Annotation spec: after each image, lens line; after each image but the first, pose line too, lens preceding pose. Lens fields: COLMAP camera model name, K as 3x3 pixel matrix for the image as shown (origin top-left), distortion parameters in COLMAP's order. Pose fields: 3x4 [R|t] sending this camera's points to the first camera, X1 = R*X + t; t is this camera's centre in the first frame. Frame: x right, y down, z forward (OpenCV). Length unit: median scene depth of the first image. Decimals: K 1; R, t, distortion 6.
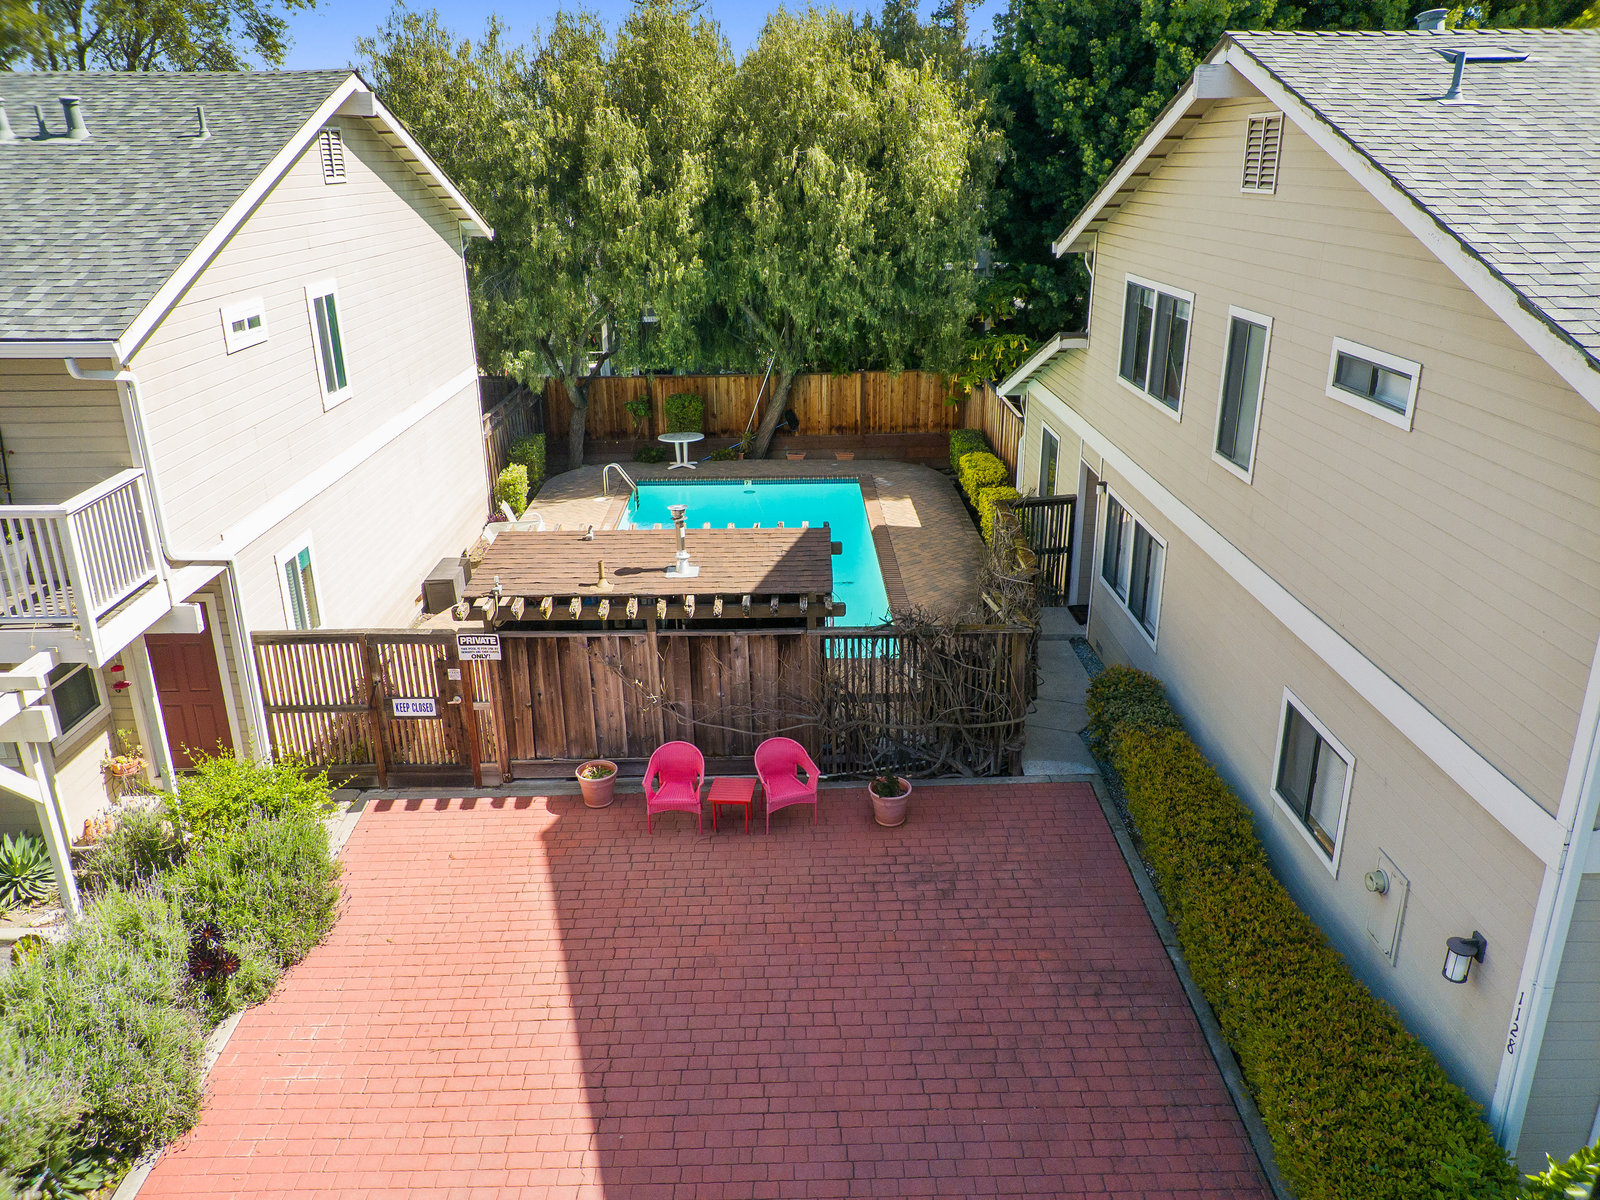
lens RADIAL K [[1208.4, 0, 799.9], [0, 1208.4, 590.3], [0, 0, 1]] dist [0.084581, -0.130710]
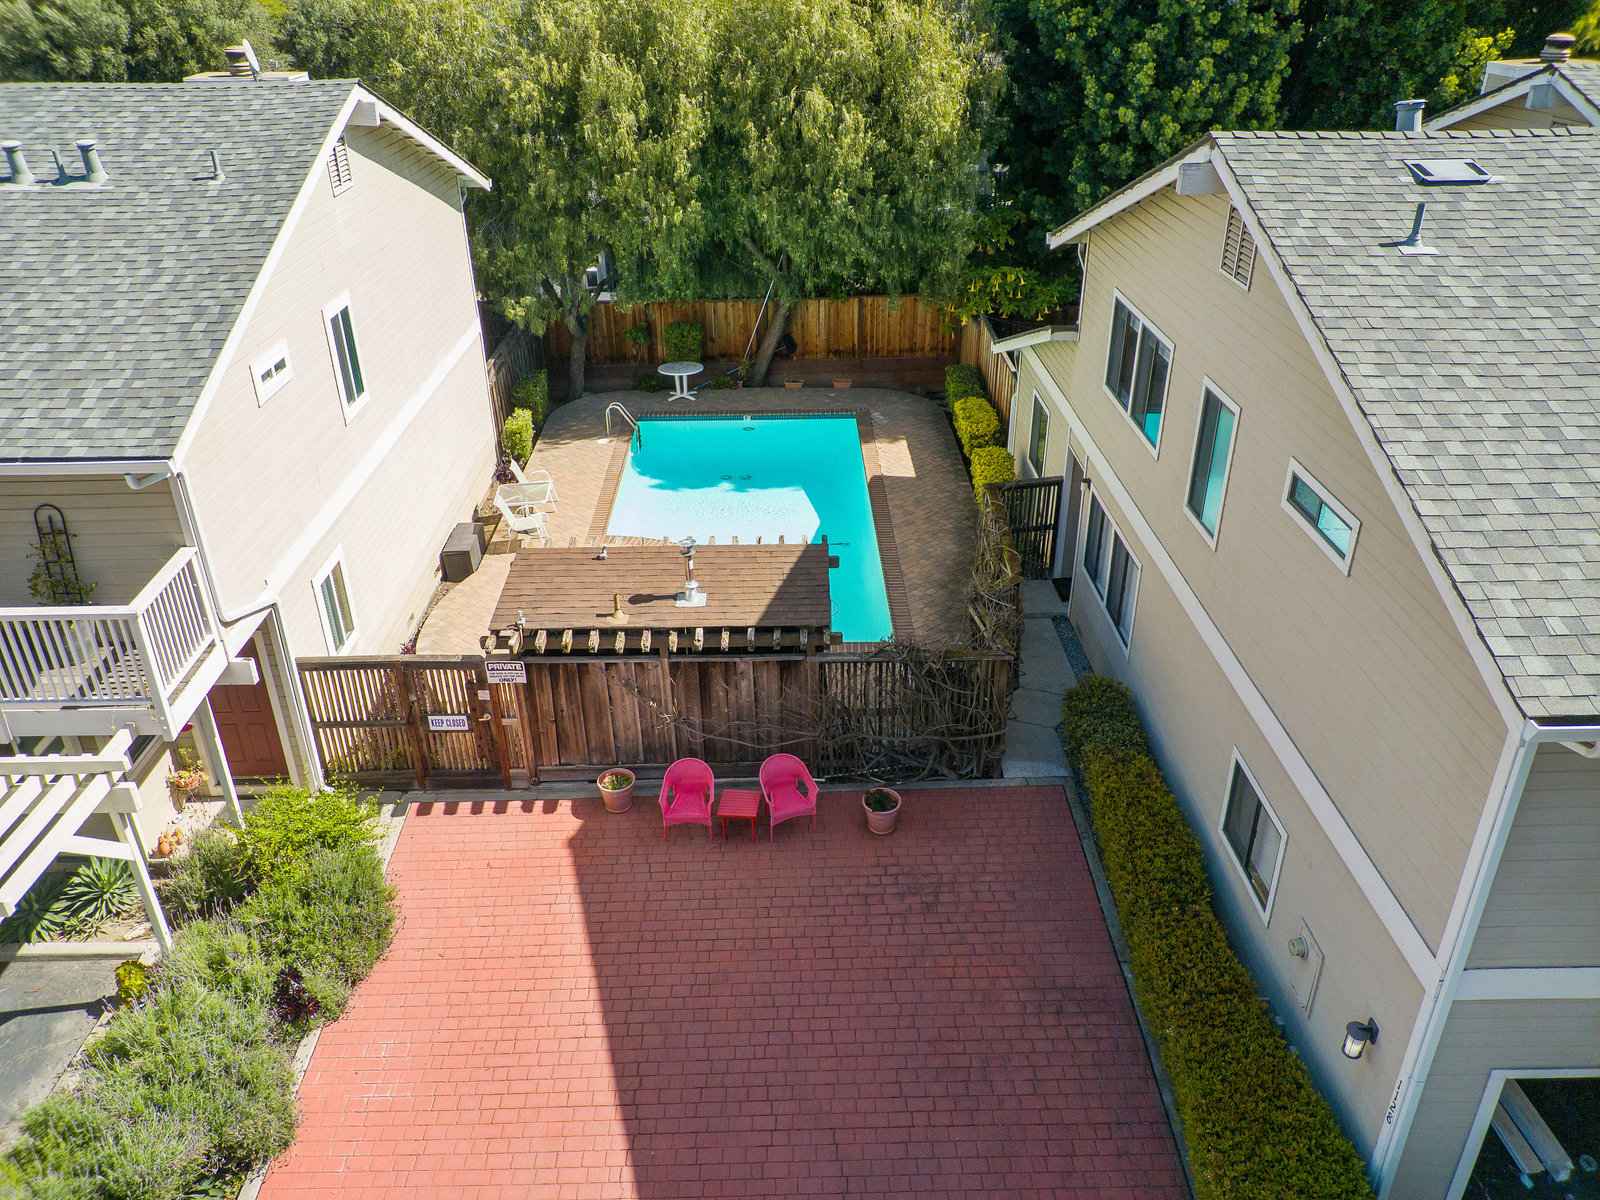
lens RADIAL K [[1205.8, 0, 800.0], [0, 1205.8, 600.0], [0, 0, 1]] dist [0.100683, -0.165309]
pose [[0.999995, -0.001975, 0.002502, -0.002827], [0.001604, 0.990107, 0.140304, -0.168280], [-0.002754, -0.140299, 0.990105, -0.068807]]
